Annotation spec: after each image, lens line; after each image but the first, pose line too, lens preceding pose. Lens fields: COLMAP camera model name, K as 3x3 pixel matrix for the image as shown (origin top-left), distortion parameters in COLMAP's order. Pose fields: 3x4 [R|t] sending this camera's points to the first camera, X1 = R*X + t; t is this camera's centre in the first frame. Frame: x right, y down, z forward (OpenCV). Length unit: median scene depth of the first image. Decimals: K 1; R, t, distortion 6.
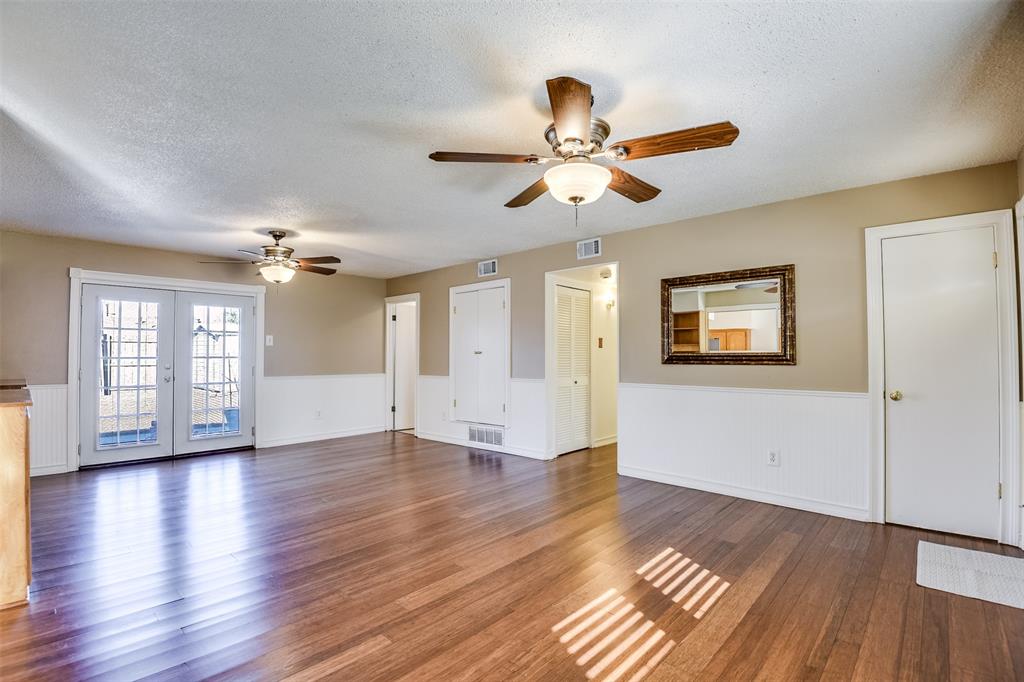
lens RADIAL K [[474.3, 0, 508.5], [0, 474.3, 346.0], [0, 0, 1]] dist [-0.001564, -0.024204]
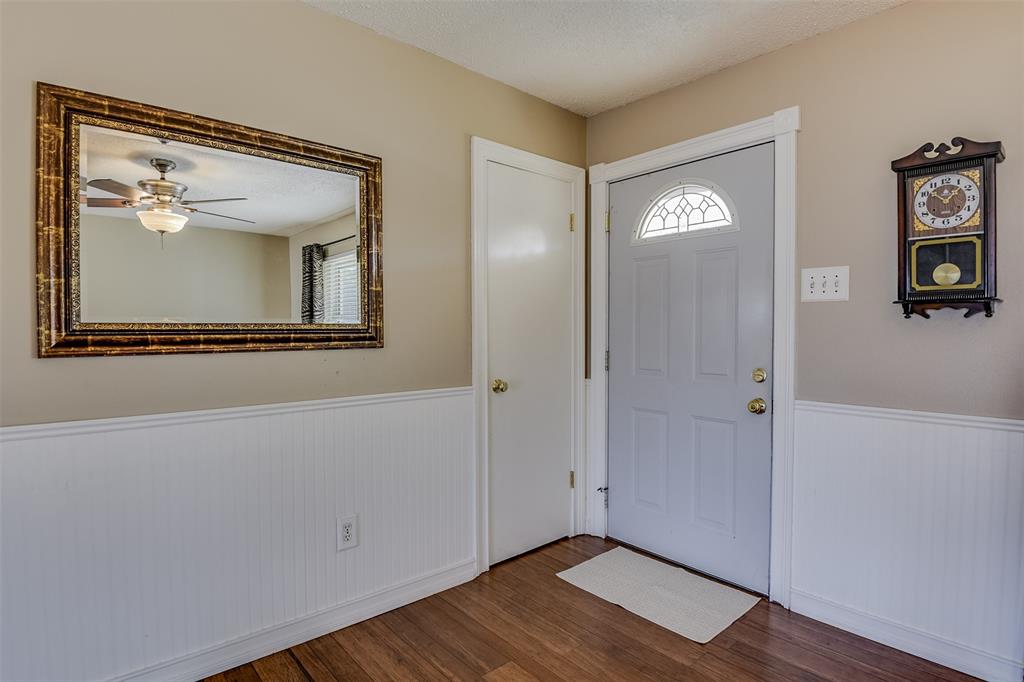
lens RADIAL K [[518.7, 0, 512.7], [0, 518.7, 343.9], [0, 0, 1]] dist [-0.002529, -0.025853]
pose [[0.102231, -0.025314, 0.994439, 0.027939], [-0.018553, 0.999454, 0.027349, 0.013457], [-0.994588, -0.021245, 0.101705, 0.625372]]
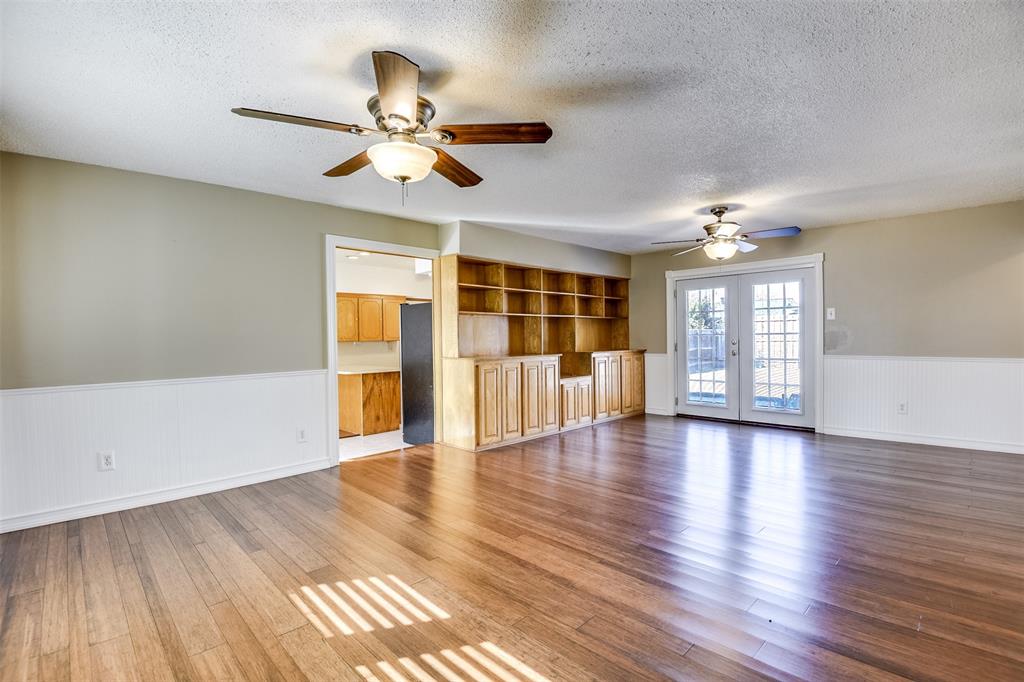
lens RADIAL K [[474.3, 0, 508.5], [0, 474.3, 346.0], [0, 0, 1]] dist [-0.001564, -0.024204]
pose [[-0.051257, 0.021532, -0.998453, 0.540042], [0.034159, 0.999220, 0.019795, 0.013725], [0.998101, -0.033092, -0.051953, 0.607163]]
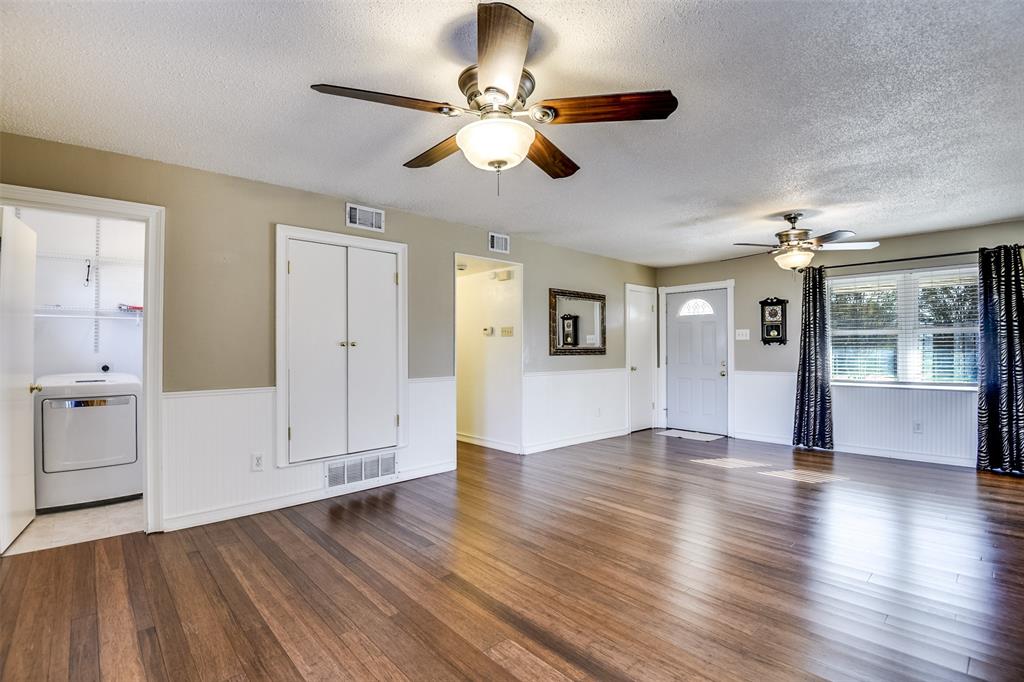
lens RADIAL K [[474.3, 0, 508.5], [0, 474.3, 346.0], [0, 0, 1]] dist [-0.001564, -0.024204]
pose [[0.082469, 0.008920, 0.996554, -0.888827], [-0.017340, 0.999821, -0.007515, 0.022757], [-0.996443, -0.016660, 0.082609, 0.952273]]
